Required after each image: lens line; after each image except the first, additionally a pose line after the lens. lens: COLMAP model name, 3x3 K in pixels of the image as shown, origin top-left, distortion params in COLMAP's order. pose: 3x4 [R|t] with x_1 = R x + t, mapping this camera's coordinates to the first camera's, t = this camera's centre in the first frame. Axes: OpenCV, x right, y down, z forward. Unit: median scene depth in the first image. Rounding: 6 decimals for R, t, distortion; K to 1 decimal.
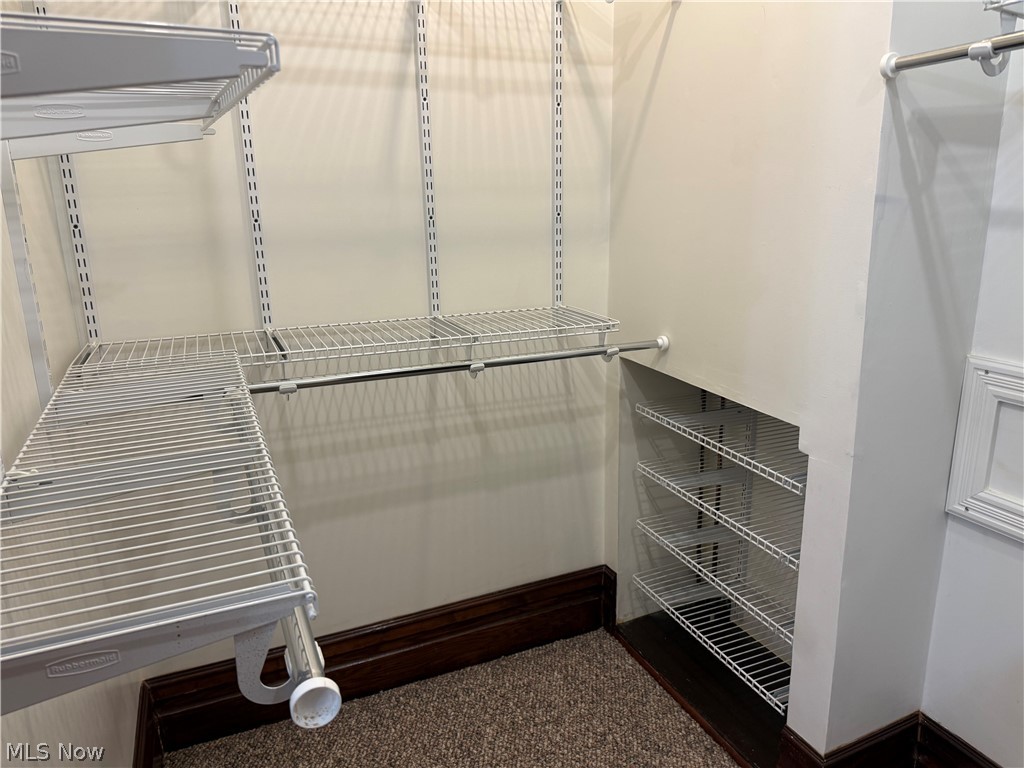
lens RADIAL K [[716.9, 0, 512.3], [0, 716.9, 376.2], [0, 0, 1]] dist [0.044076, -0.068325]
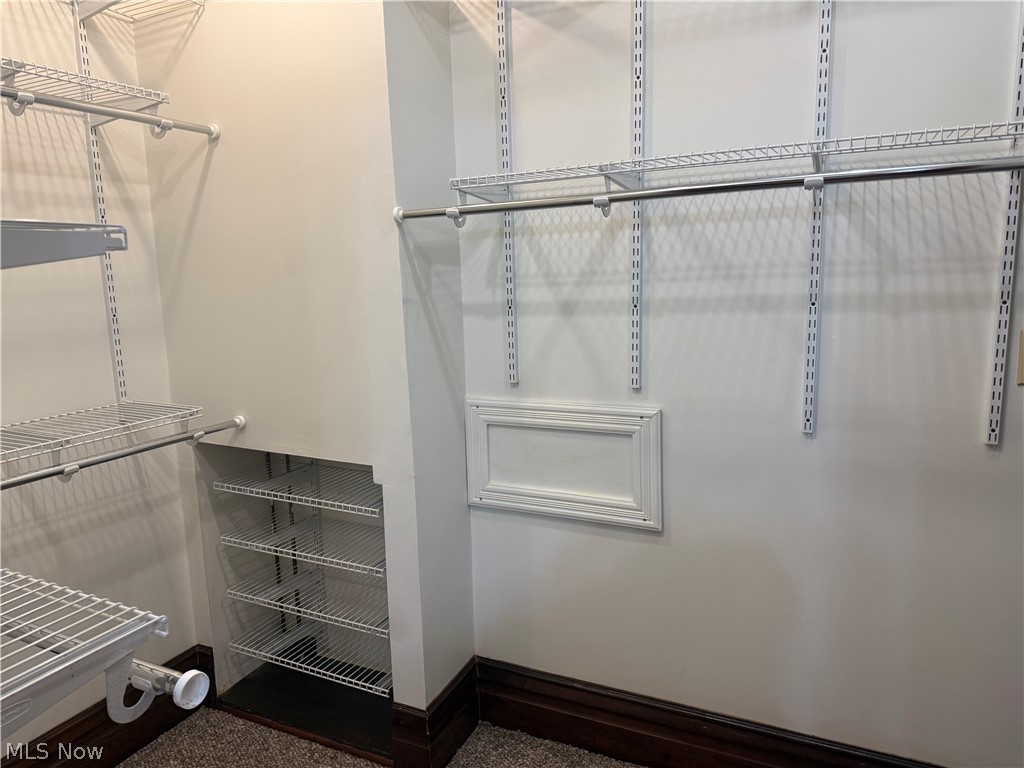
lens RADIAL K [[703.0, 0, 511.8], [0, 703.0, 366.2], [0, 0, 1]] dist [0.041115, -0.127778]
pose [[0.752744, -0.091870, 0.651871, -0.176522], [0.173409, 0.982914, -0.061719, 0.009854], [-0.635063, 0.159499, 0.755814, -0.135499]]
